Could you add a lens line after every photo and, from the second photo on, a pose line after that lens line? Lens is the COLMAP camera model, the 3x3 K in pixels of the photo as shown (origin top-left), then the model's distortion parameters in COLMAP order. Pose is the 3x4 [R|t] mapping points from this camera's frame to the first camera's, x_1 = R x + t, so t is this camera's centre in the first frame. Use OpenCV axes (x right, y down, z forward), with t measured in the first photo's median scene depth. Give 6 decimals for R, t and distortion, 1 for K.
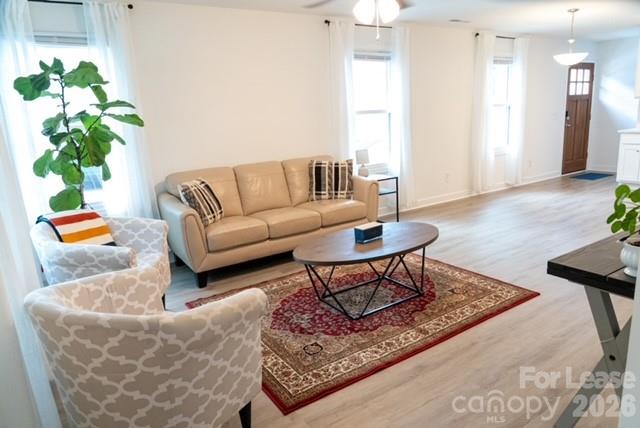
lens RADIAL K [[431.8, 0, 320.0], [0, 431.8, 214.0], [0, 0, 1]] dist [-0.021698, 0.001540]
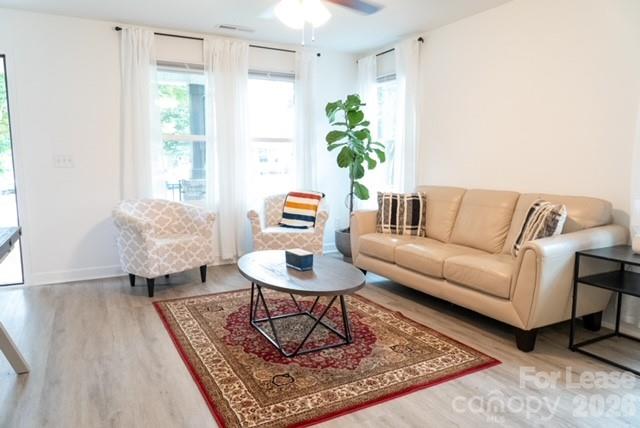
lens RADIAL K [[447.5, 0, 320.8], [0, 447.5, 216.2], [0, 0, 1]] dist [-0.016074, 0.004278]
pose [[-0.086979, 0.174910, -0.980735, 0.856954], [-0.214211, 0.958154, 0.189881, -0.195882], [0.972907, 0.226600, -0.045871, 0.908826]]
